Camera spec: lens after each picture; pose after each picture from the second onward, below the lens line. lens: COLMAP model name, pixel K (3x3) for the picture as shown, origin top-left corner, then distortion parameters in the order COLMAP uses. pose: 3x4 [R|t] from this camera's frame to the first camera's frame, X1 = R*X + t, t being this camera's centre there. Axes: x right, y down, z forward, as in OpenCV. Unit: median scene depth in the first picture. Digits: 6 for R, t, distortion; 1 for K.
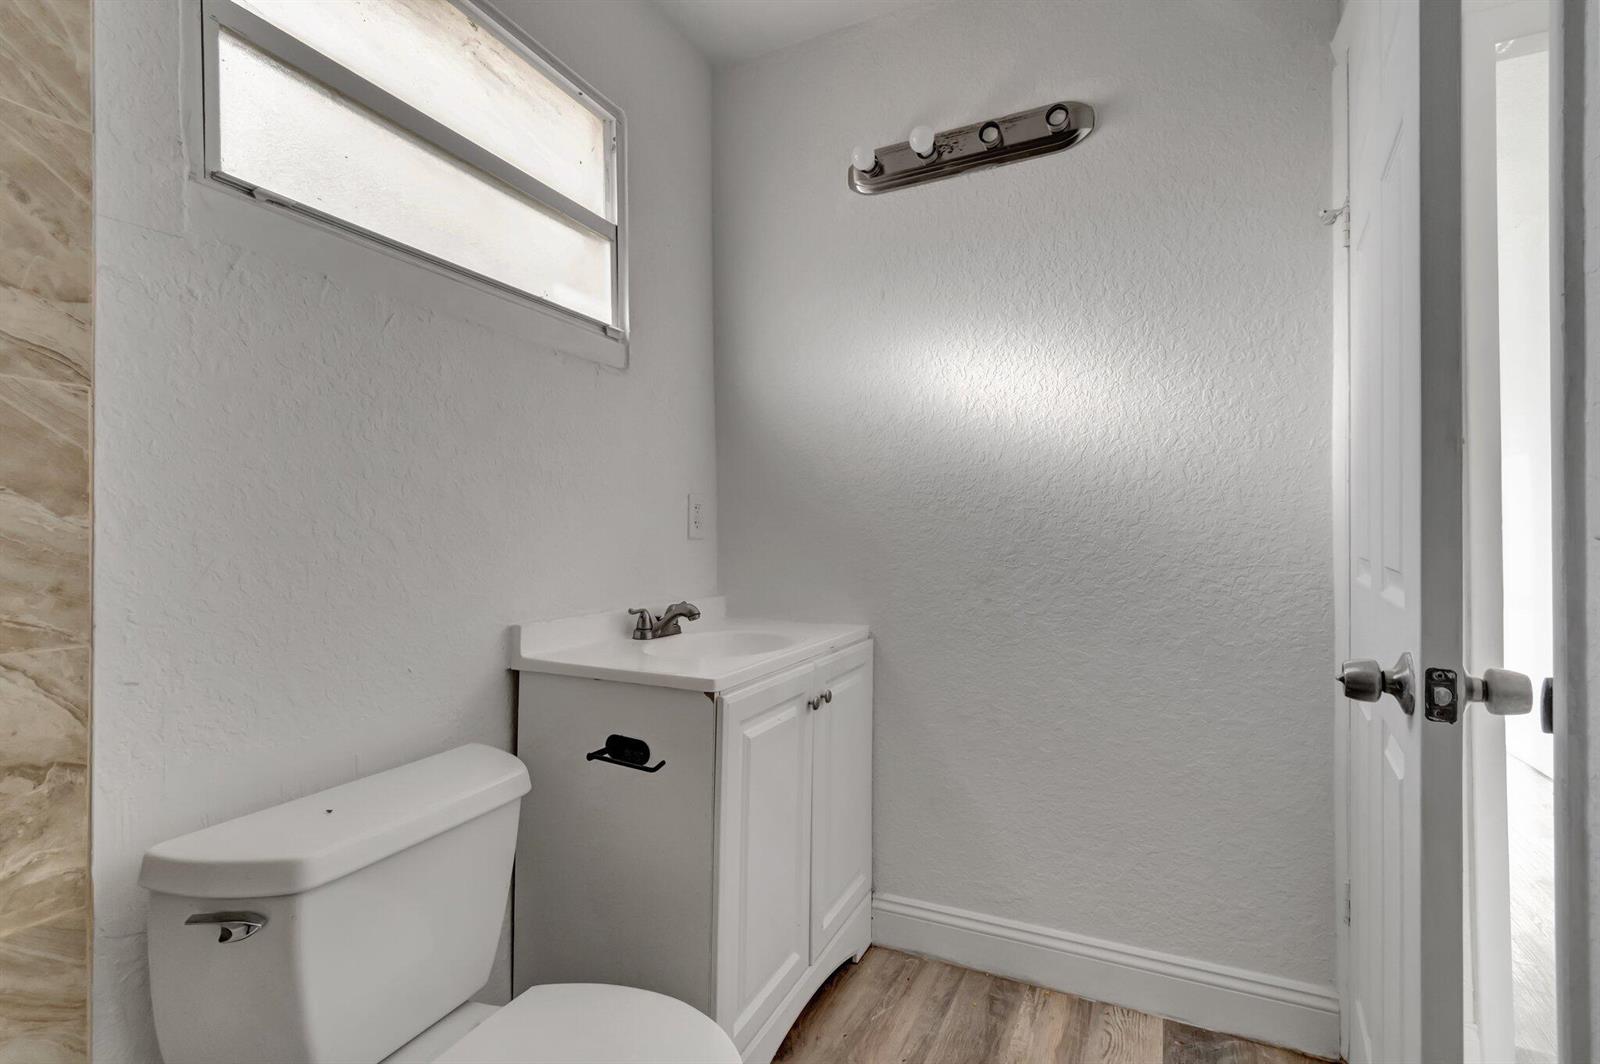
lens RADIAL K [[713.3, 0, 805.6], [0, 713.3, 537.8], [0, 0, 1]] dist [0.006394, -0.002932]
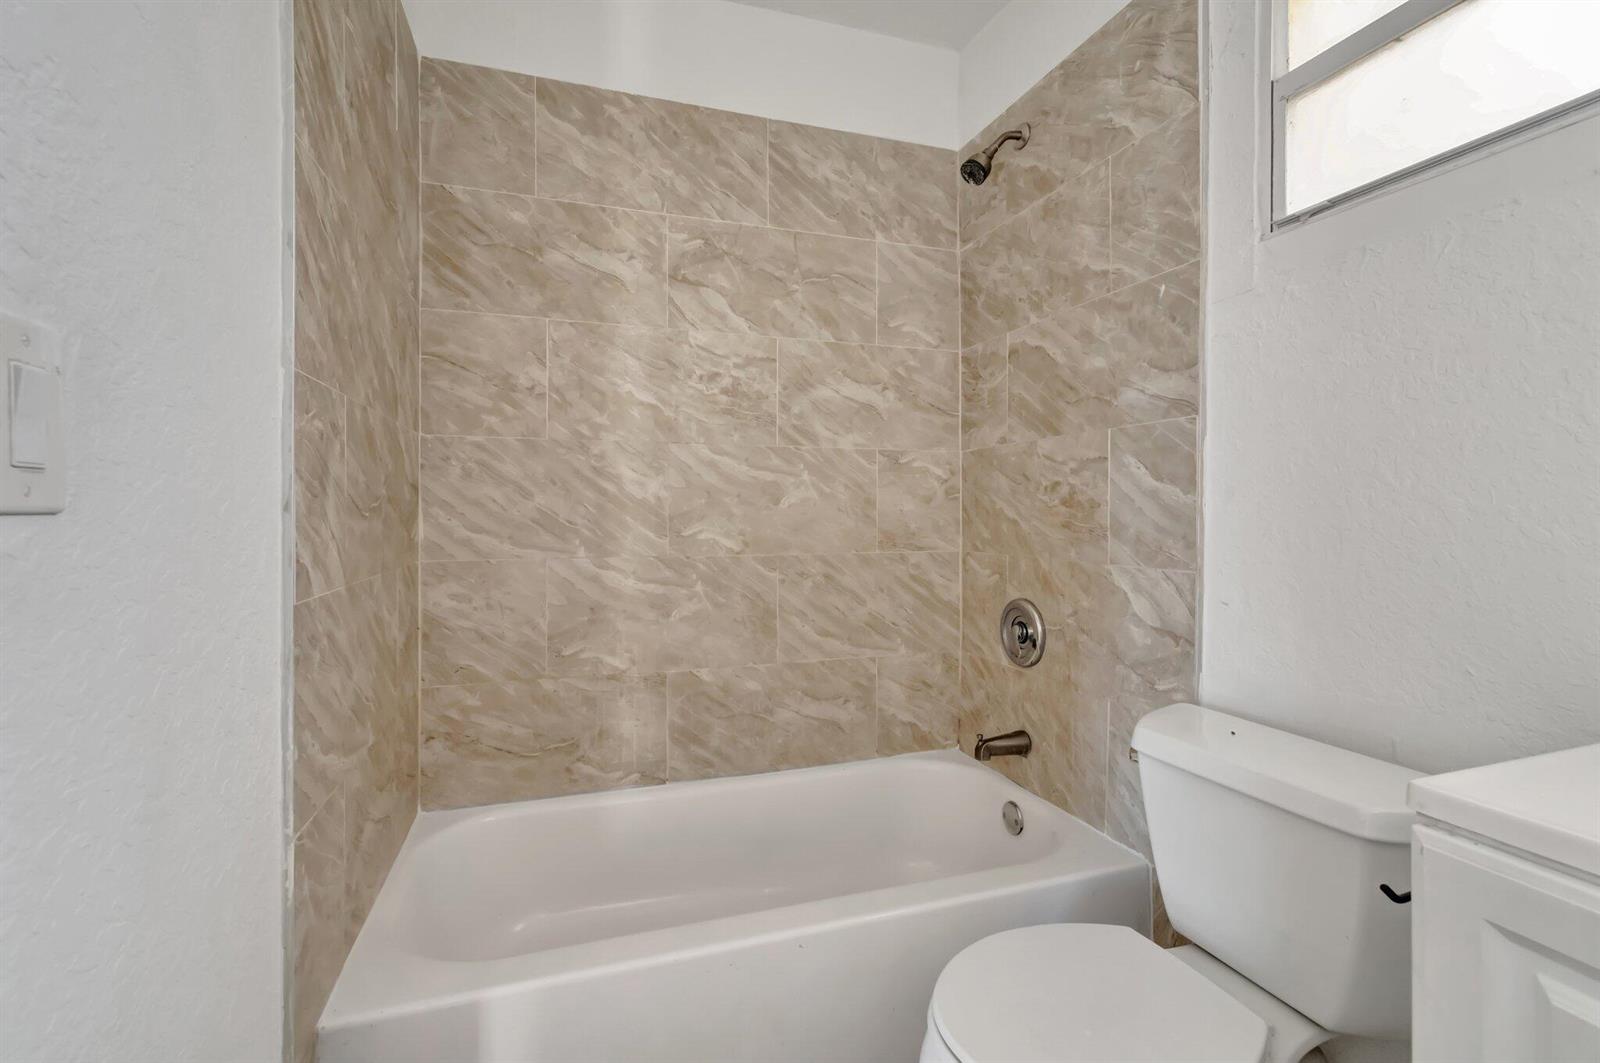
lens RADIAL K [[713.3, 0, 804.3], [0, 713.3, 515.8], [0, 0, 1]] dist [0.006394, -0.002932]
pose [[-0.726592, 0.004927, -0.687051, 0.807884], [-0.003013, 0.999942, 0.010357, 0.005684], [0.687062, 0.009596, -0.726535, 1.624856]]
